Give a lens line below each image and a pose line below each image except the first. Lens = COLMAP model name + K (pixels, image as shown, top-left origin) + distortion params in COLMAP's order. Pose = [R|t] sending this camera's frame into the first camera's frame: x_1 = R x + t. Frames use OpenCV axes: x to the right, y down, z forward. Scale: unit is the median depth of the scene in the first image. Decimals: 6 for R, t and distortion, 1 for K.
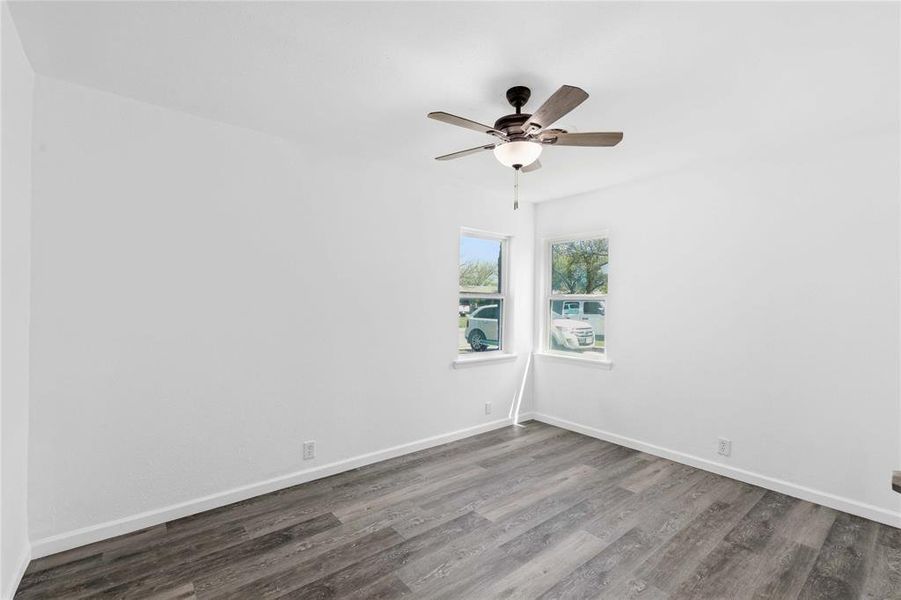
lens RADIAL K [[394.3, 0, 445.0], [0, 394.3, 298.8], [0, 0, 1]] dist [-0.000362, 0.000091]
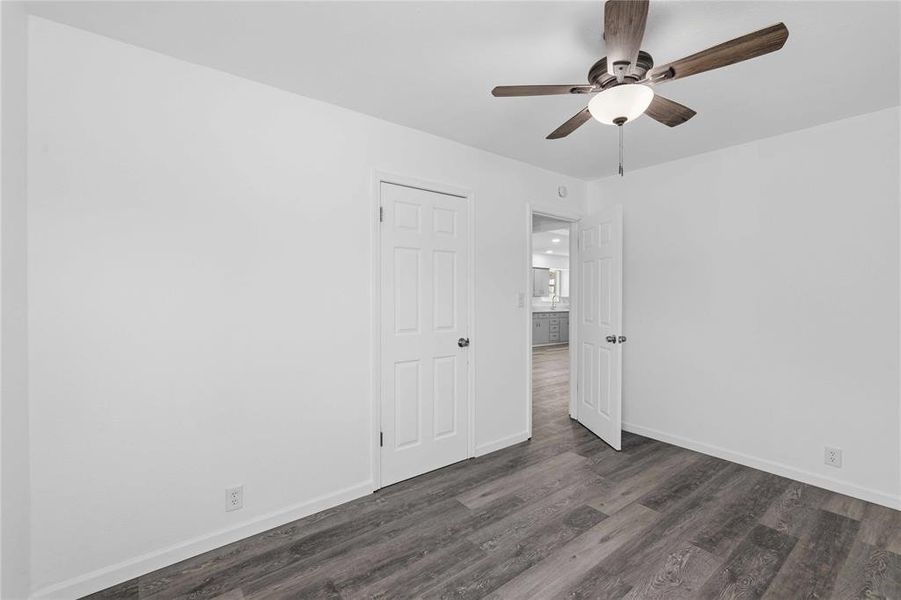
lens RADIAL K [[394.3, 0, 445.0], [0, 394.3, 298.8], [0, 0, 1]] dist [-0.000362, 0.000091]
pose [[-0.999664, -0.016000, 0.020372, 0.564541], [-0.015961, 0.999870, 0.002061, 0.032666], [-0.020402, 0.001735, -0.999790, 1.976532]]
